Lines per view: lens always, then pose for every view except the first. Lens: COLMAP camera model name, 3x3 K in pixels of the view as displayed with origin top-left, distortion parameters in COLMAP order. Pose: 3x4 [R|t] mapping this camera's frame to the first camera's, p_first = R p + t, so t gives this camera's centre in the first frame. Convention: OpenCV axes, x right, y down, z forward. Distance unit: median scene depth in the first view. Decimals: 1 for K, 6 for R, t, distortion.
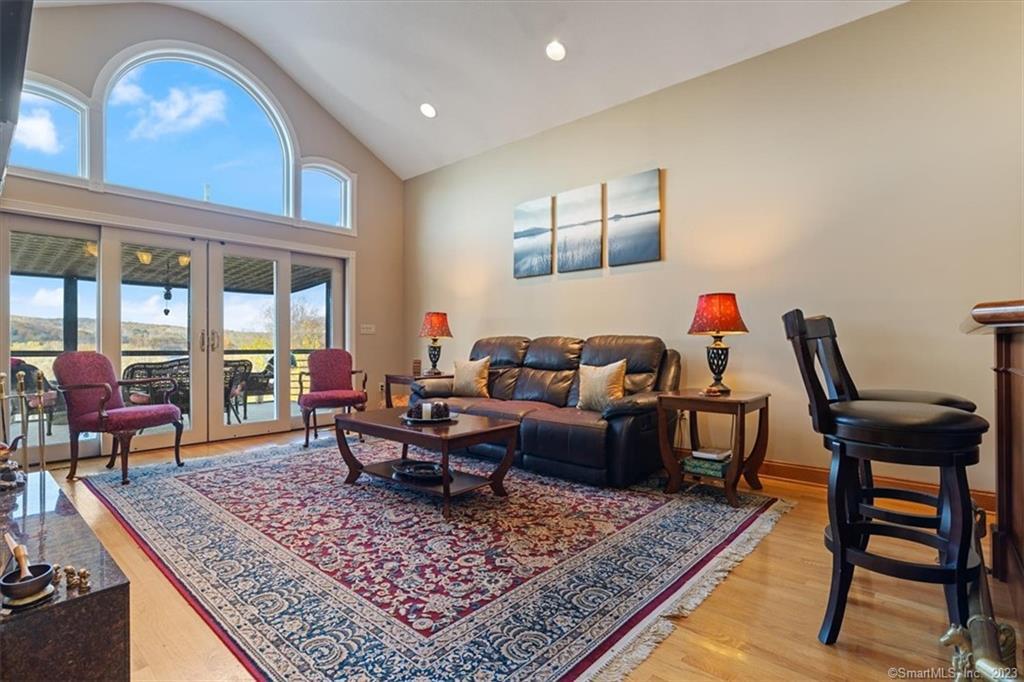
lens RADIAL K [[457.7, 0, 515.4], [0, 457.7, 348.4], [0, 0, 1]] dist [0.000039, -0.000647]
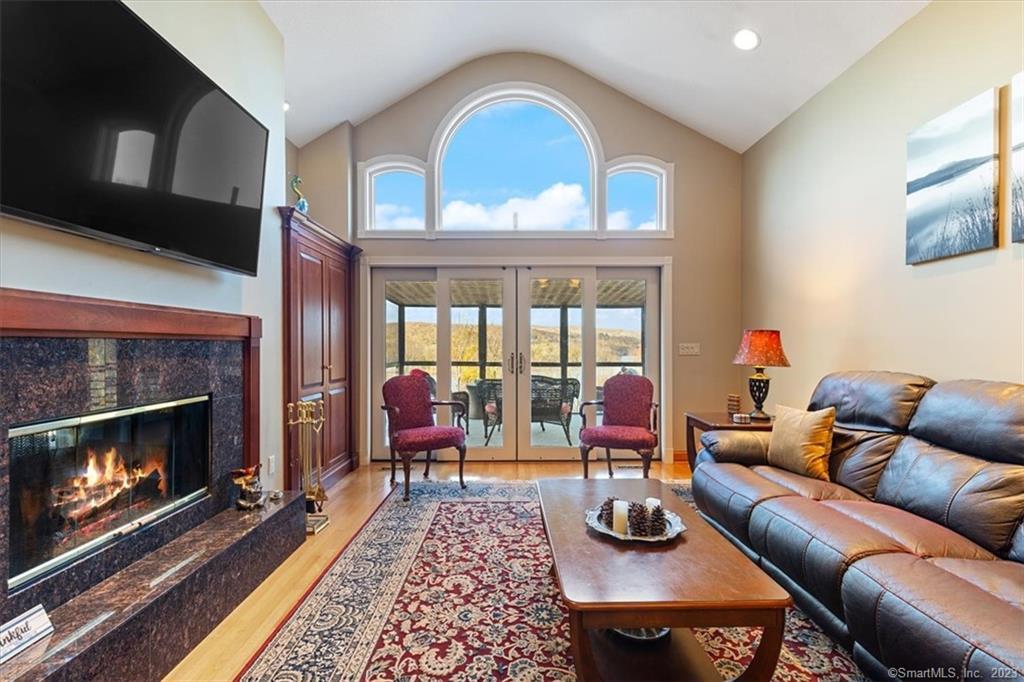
lens RADIAL K [[457.7, 0, 515.4], [0, 457.7, 348.4], [0, 0, 1]] dist [0.000039, -0.000647]
pose [[0.675624, 0.005284, -0.737227, 0.096079], [-0.014301, 0.999880, -0.005939, -0.047499], [0.737107, 0.014556, 0.675619, 0.310545]]
